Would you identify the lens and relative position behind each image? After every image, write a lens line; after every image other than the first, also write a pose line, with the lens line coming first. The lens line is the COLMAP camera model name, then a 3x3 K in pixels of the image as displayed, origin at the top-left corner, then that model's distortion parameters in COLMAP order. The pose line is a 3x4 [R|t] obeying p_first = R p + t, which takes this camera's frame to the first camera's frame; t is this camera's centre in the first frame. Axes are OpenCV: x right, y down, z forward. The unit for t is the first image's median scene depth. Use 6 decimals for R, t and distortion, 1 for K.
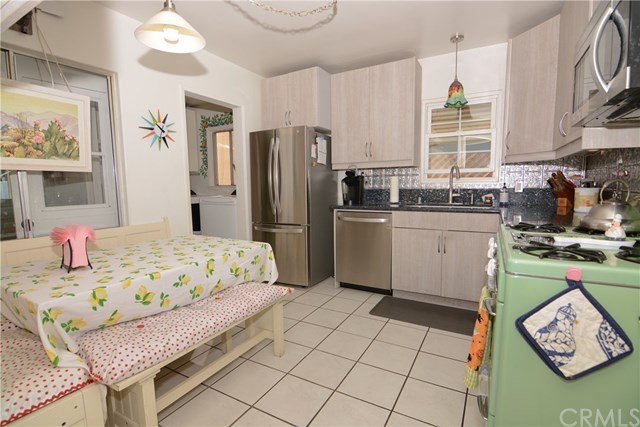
lens RADIAL K [[309.5, 0, 316.2], [0, 309.5, 216.6], [0, 0, 1]] dist [-0.015087, -0.000699]
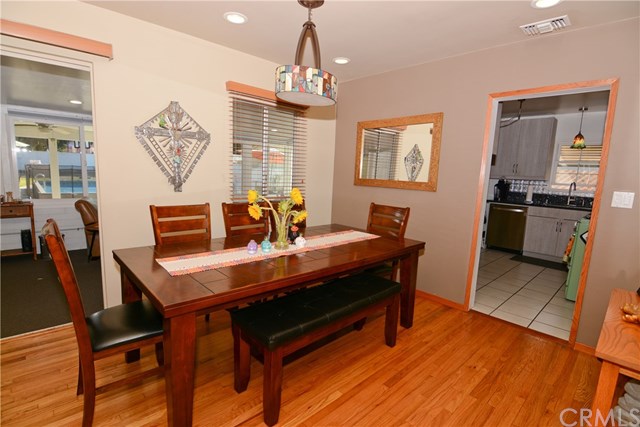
lens RADIAL K [[309.5, 0, 316.2], [0, 309.5, 216.6], [0, 0, 1]] dist [-0.015087, -0.000699]
pose [[0.954098, 0.096185, -0.283629, -0.371401], [-0.086074, 0.995135, 0.047930, 0.057084], [0.286859, -0.021317, 0.957736, -0.937435]]
